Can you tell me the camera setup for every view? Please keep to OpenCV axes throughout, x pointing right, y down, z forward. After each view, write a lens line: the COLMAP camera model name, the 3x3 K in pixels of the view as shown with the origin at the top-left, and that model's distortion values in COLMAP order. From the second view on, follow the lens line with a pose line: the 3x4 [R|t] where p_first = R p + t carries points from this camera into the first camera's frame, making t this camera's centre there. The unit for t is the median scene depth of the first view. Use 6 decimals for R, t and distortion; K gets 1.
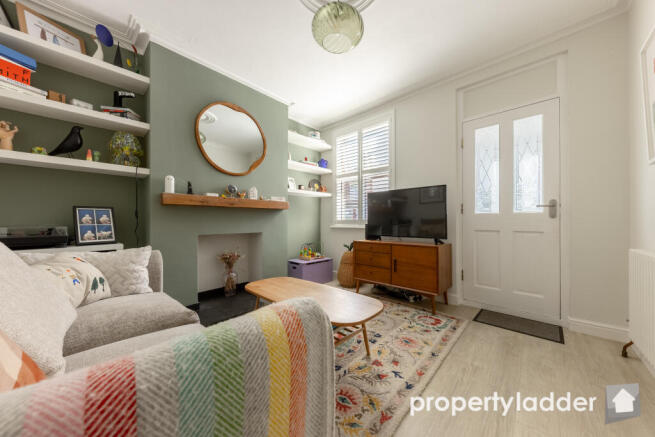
lens RADIAL K [[227.1, 0, 327.4], [0, 227.1, 219.6], [0, 0, 1]] dist [0.008349, -0.001539]
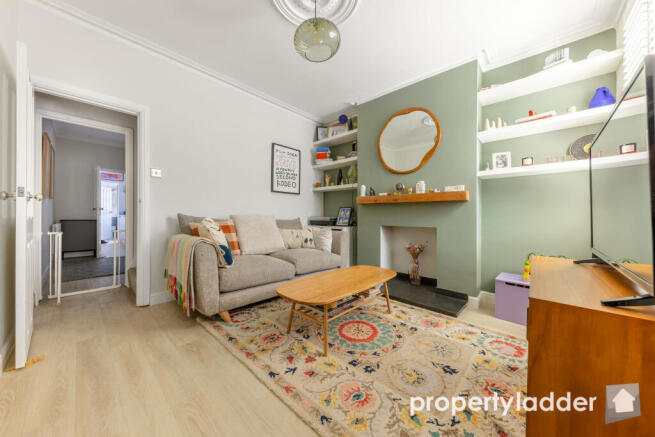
lens RADIAL K [[227.1, 0, 327.2], [0, 227.1, 216.3], [0, 0, 1]] dist [0.008349, -0.001539]
pose [[-0.002867, 0.004642, -0.999985, 0.948673], [-0.004530, 0.999979, 0.004655, 0.012639], [0.999986, 0.004543, -0.002846, 0.858706]]
